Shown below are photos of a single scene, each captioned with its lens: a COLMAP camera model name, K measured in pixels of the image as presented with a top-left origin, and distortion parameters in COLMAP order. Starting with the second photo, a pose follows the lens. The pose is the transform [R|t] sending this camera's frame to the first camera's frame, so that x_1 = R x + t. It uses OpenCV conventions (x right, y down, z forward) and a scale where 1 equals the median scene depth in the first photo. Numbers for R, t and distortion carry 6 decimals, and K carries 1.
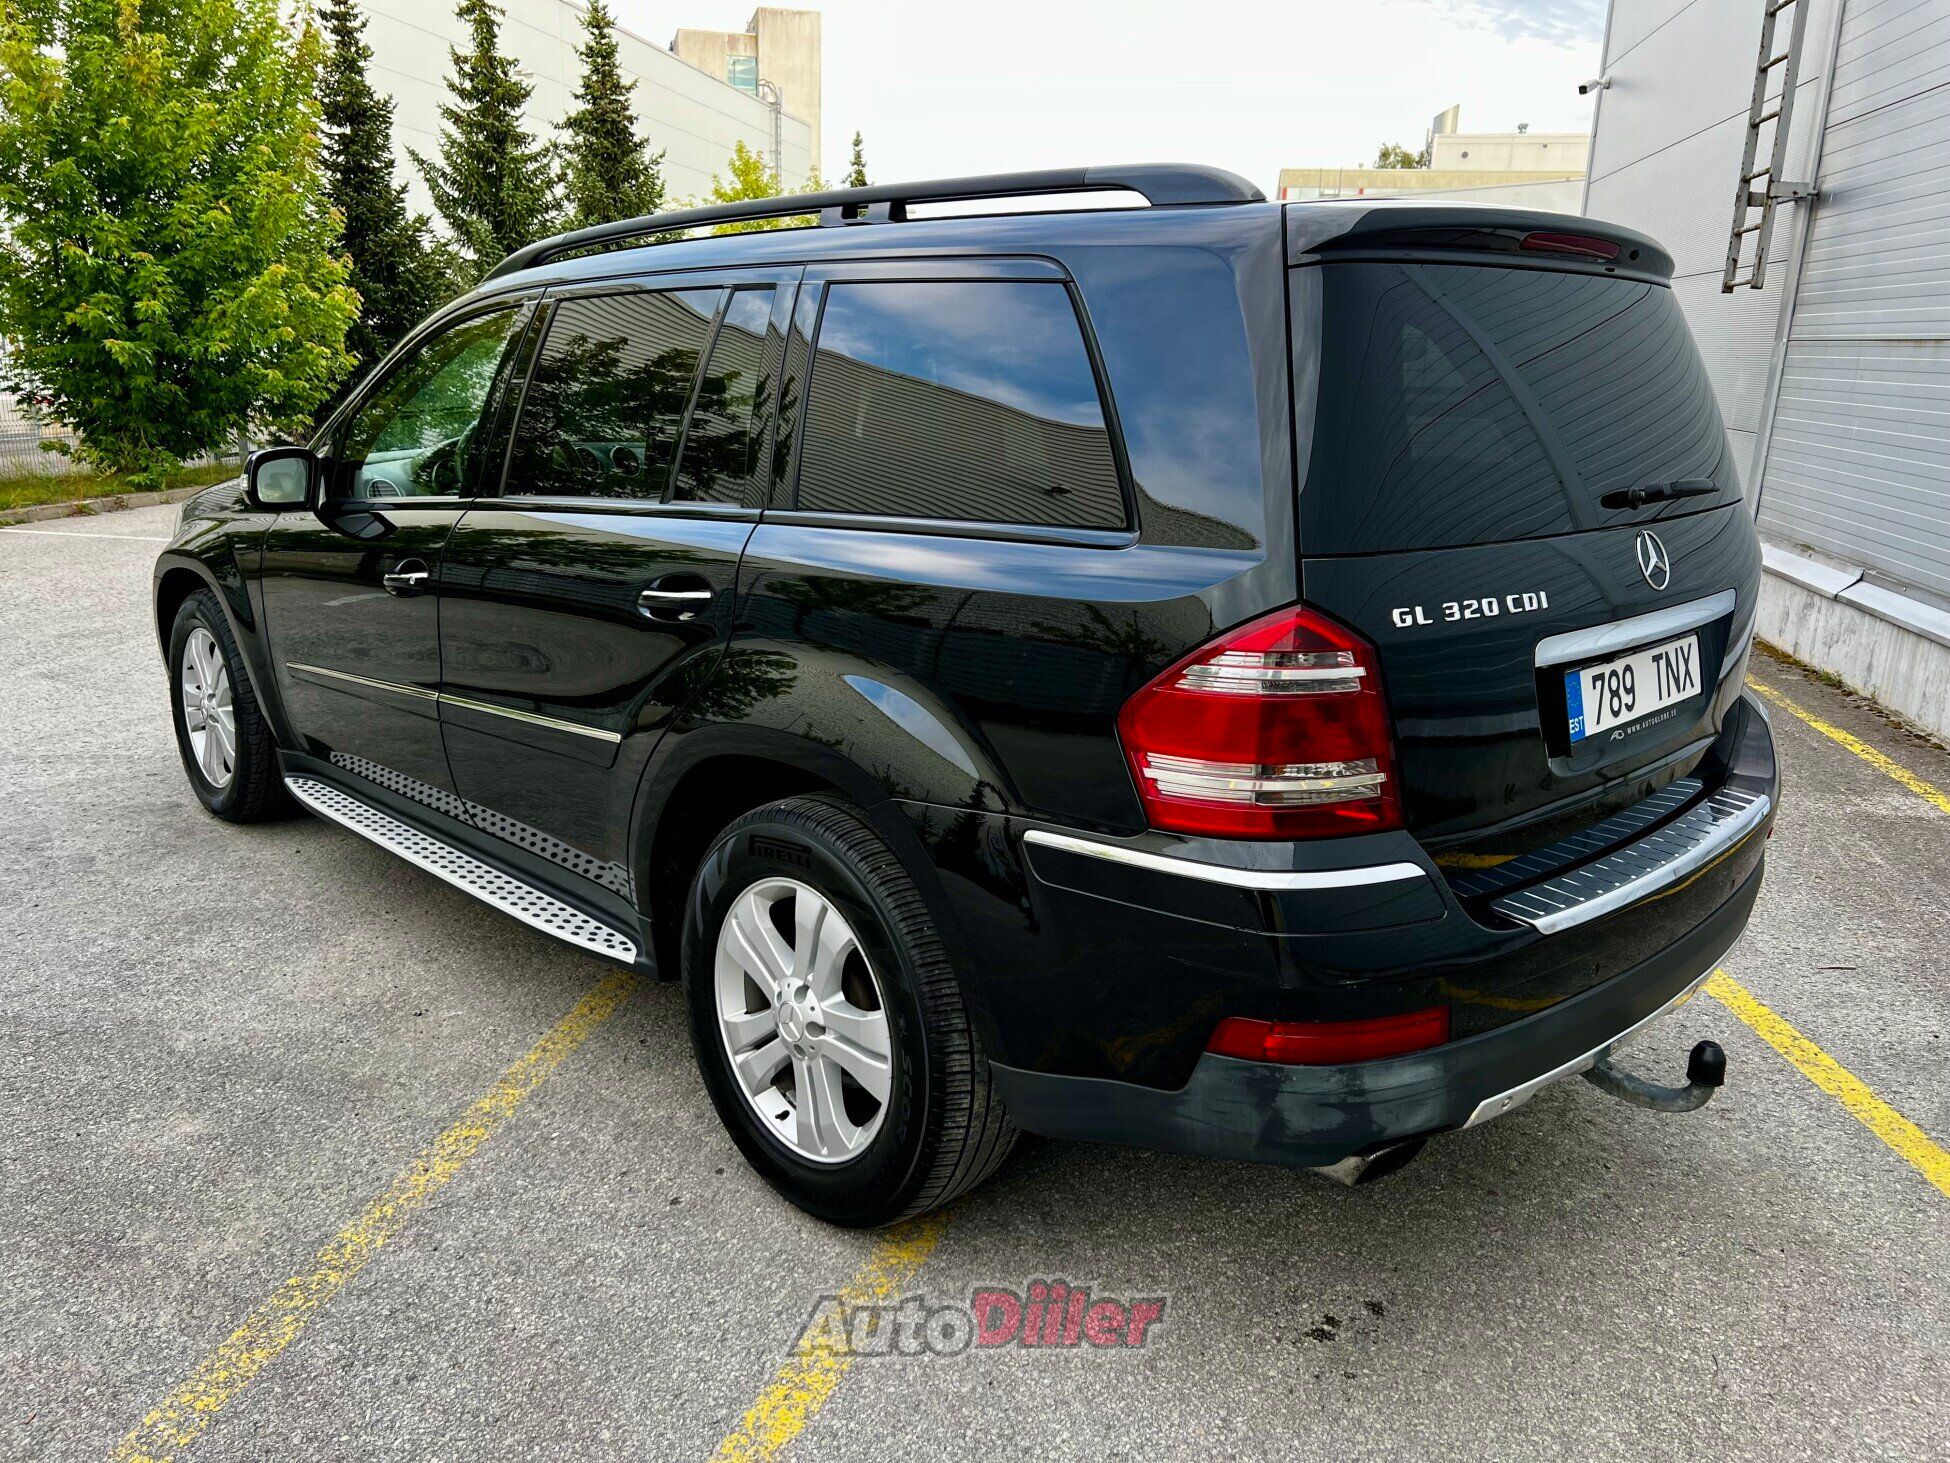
lens RADIAL K [[1476.5, 0, 976.1], [0, 1476.5, 732.7], [0, 0, 1]] dist [0.046228, -0.003030]
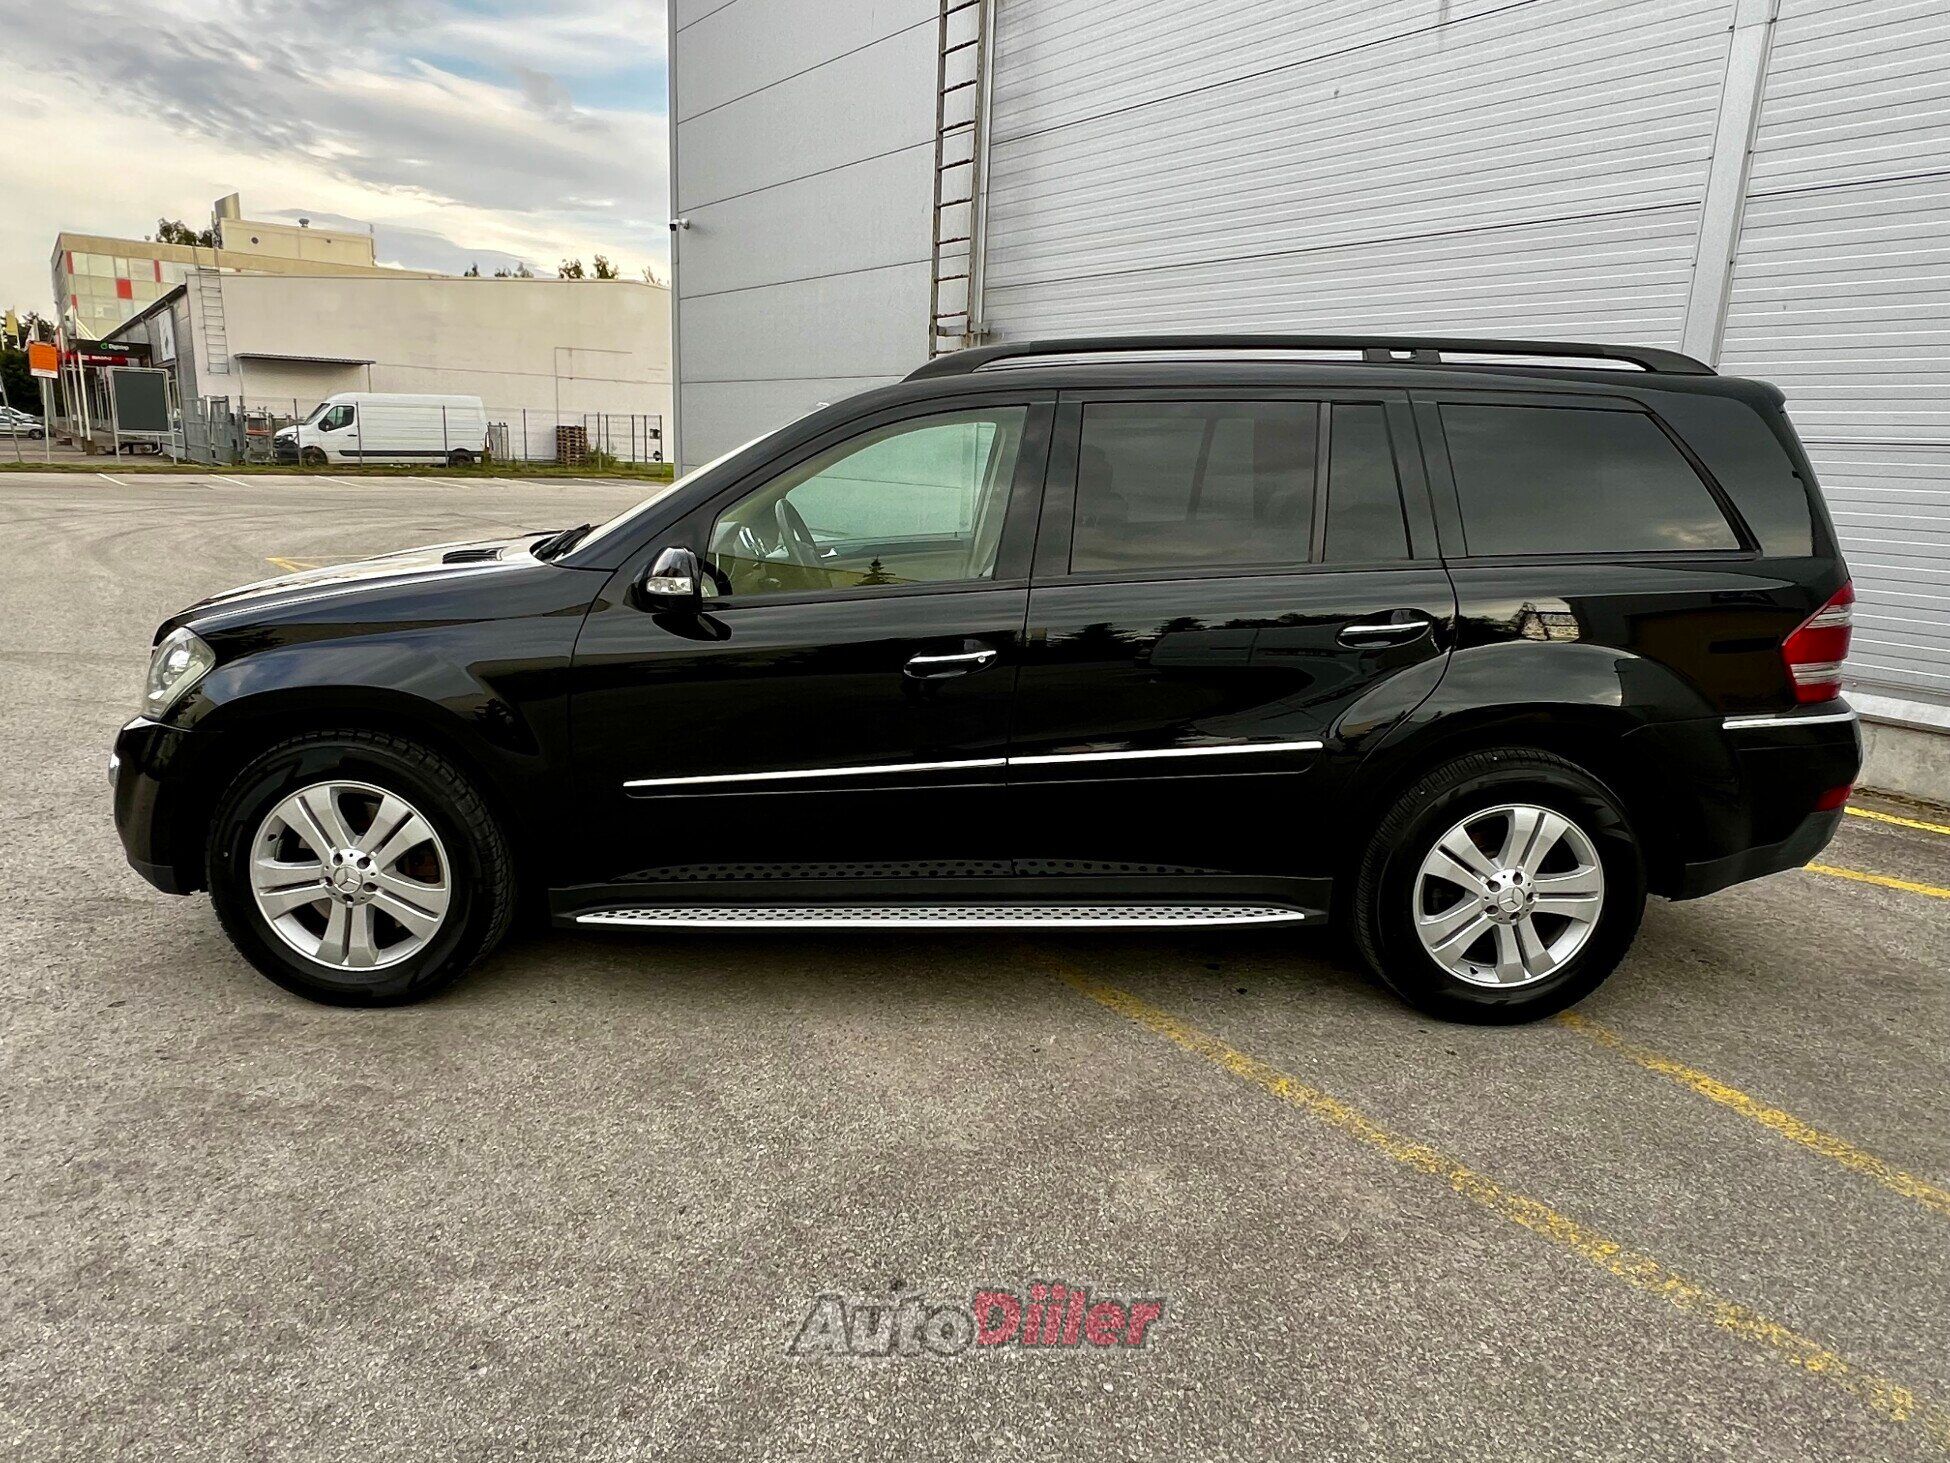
lens RADIAL K [[1231.2, 0, 970.4], [0, 1231.2, 726.6], [0, 0, 1]] dist [0.000187, 0.000368]
pose [[0.672688, -0.167230, 0.720781, -0.944556], [0.170310, 0.982964, 0.069113, -0.106963], [-0.720059, 0.076265, 0.689709, 0.365370]]
